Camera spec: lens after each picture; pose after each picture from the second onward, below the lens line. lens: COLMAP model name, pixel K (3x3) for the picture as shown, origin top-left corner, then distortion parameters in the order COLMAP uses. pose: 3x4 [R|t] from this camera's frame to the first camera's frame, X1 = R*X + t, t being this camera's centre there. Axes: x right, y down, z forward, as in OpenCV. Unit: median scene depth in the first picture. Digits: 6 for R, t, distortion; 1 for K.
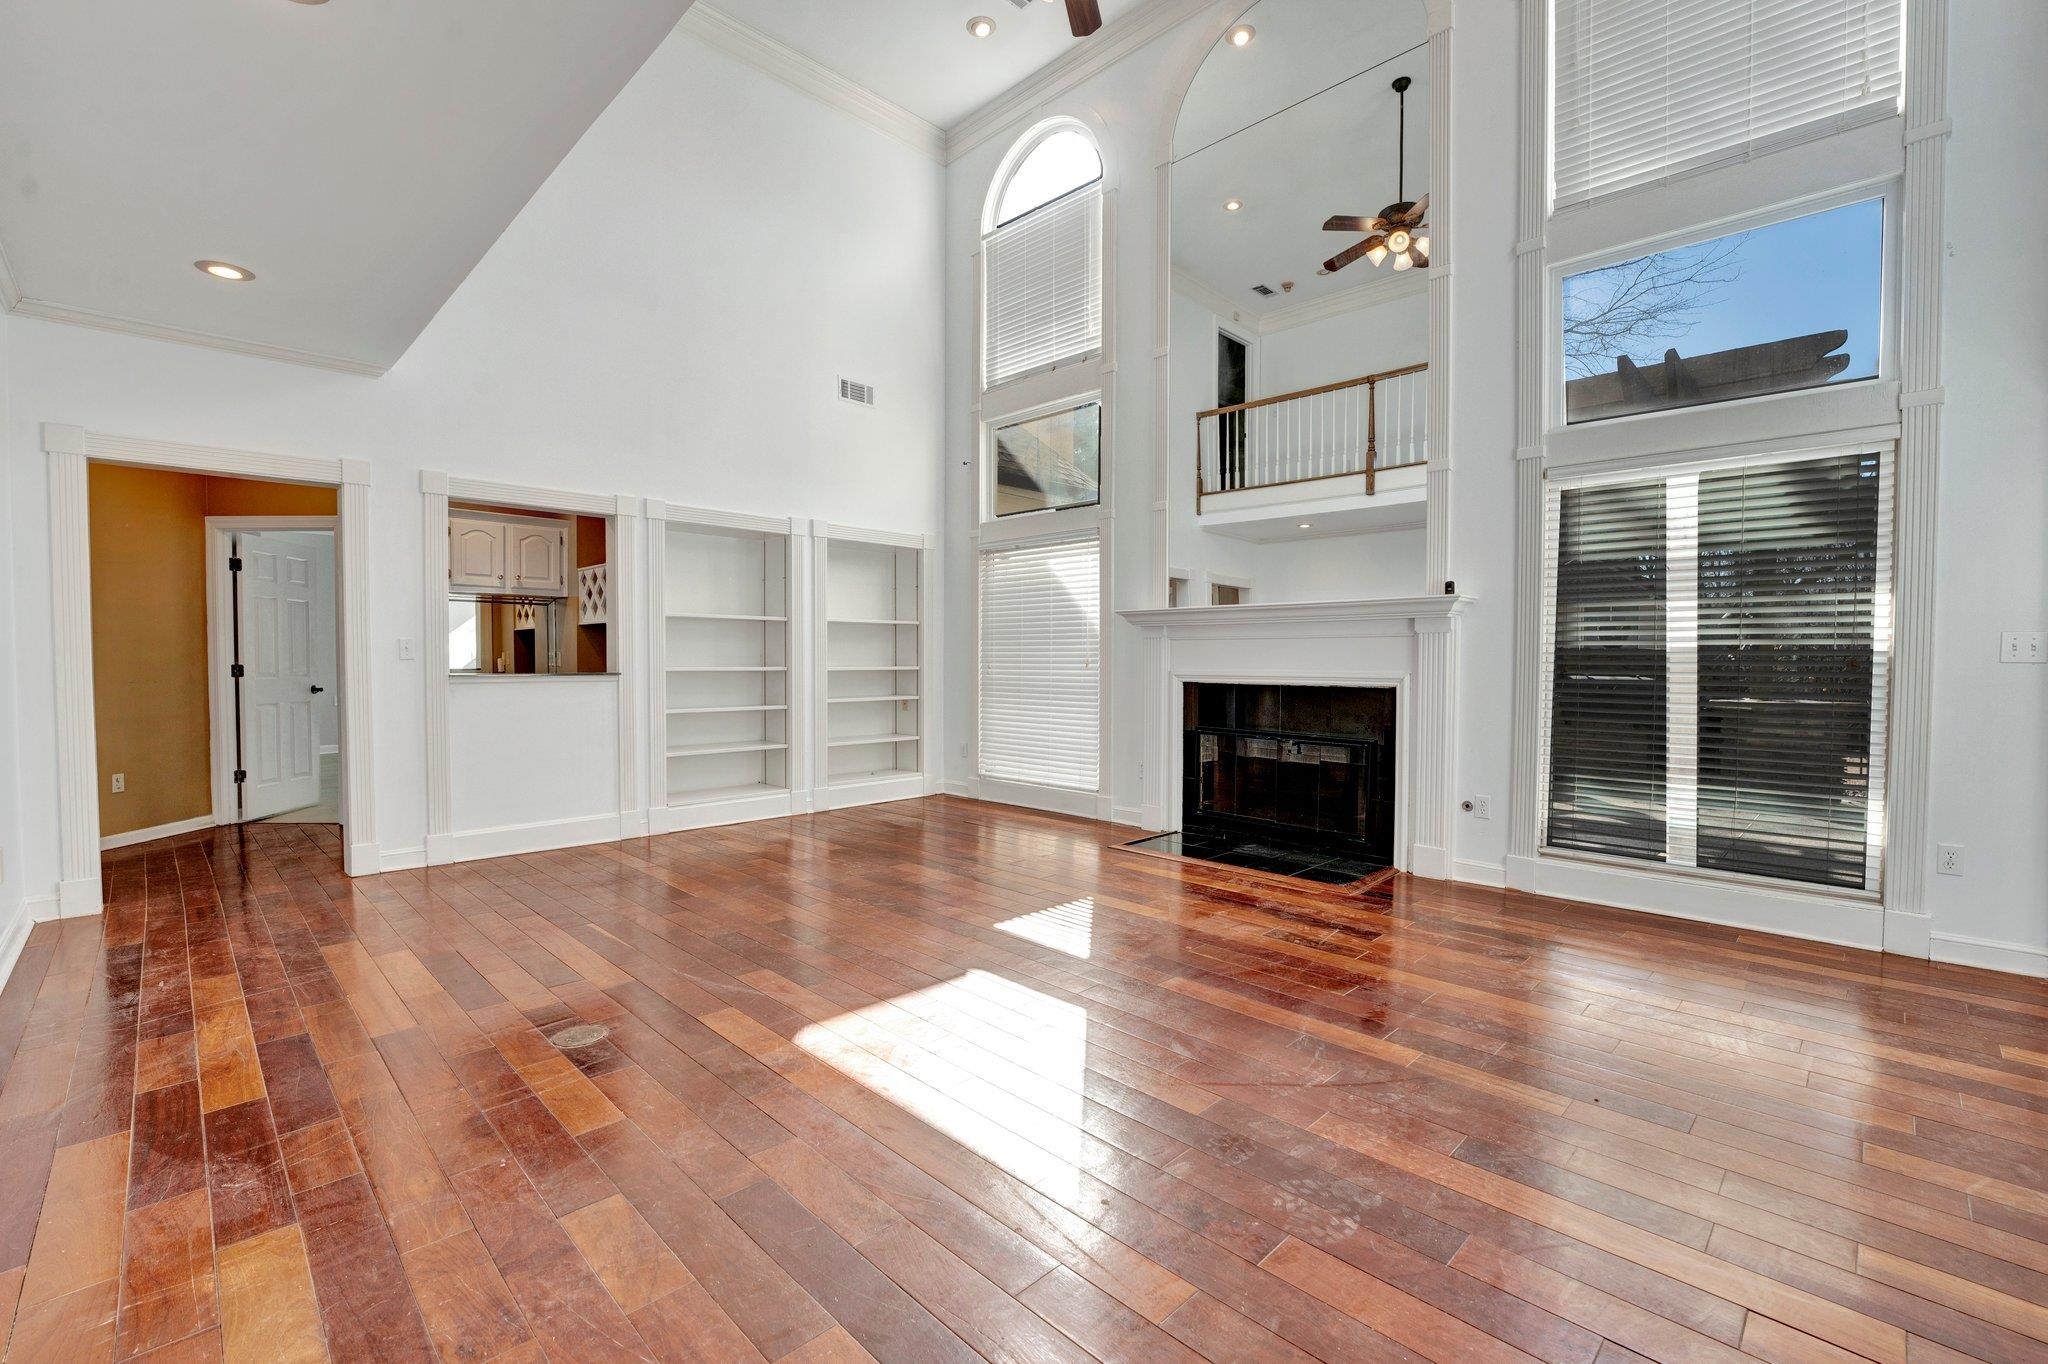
lens RADIAL K [[876.2, 0, 1022.2], [0, 876.2, 680.5], [0, 0, 1]] dist [-0.019527, 0.001144]
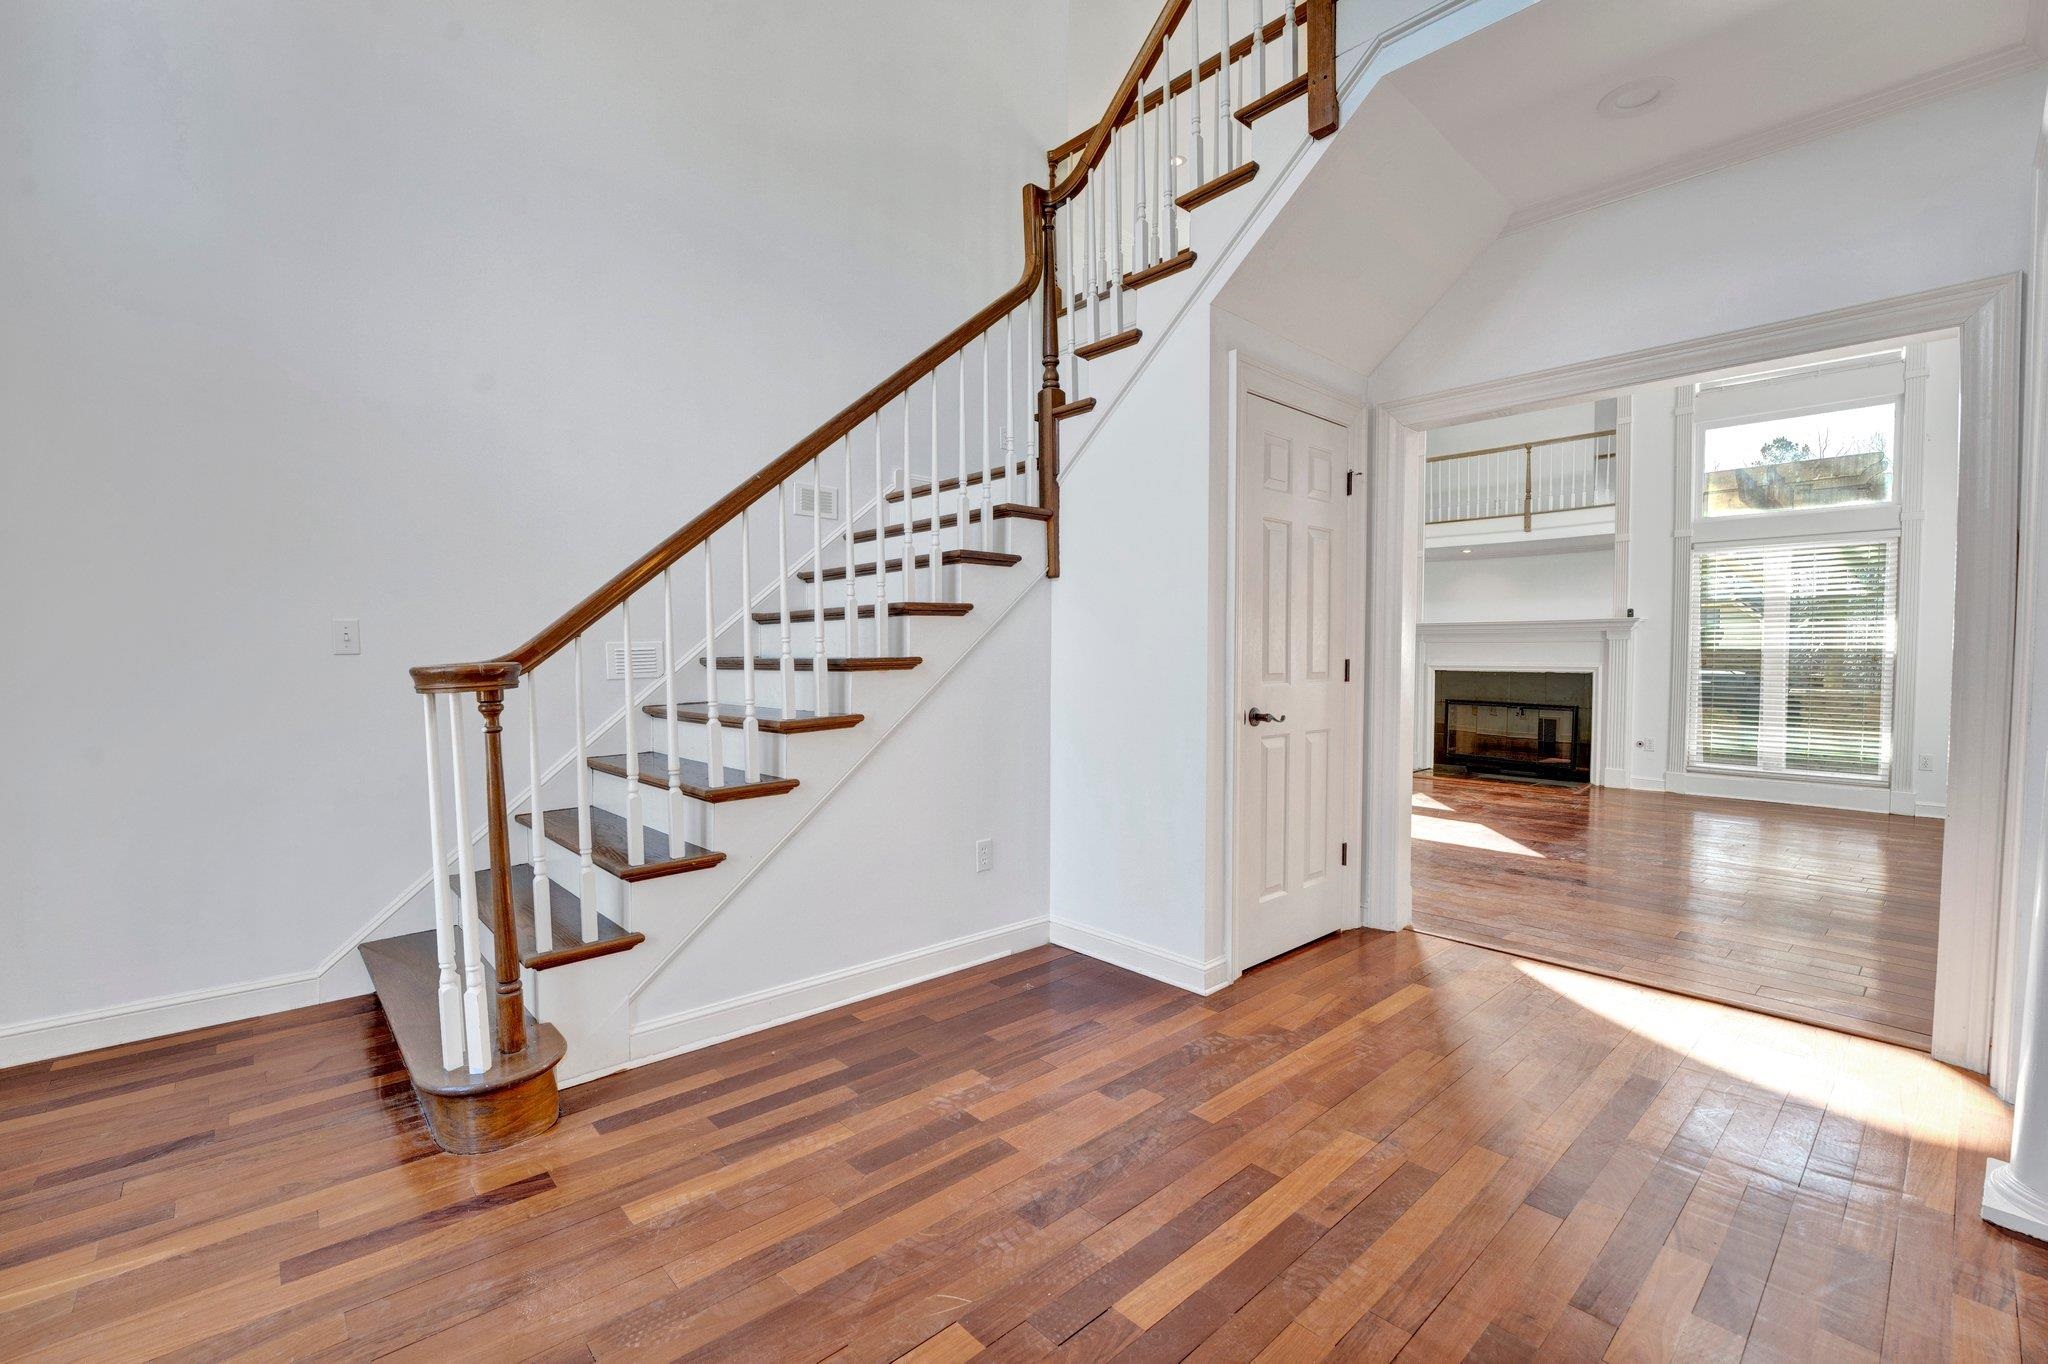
lens RADIAL K [[876.2, 0, 1025.9], [0, 876.2, 681.8], [0, 0, 1]] dist [-0.019527, 0.001144]
pose [[0.998363, 0.003243, -0.057104, -0.544954], [-0.002930, 0.999980, 0.005577, 0.018618], [0.057121, -0.005401, 0.998353, -0.693854]]
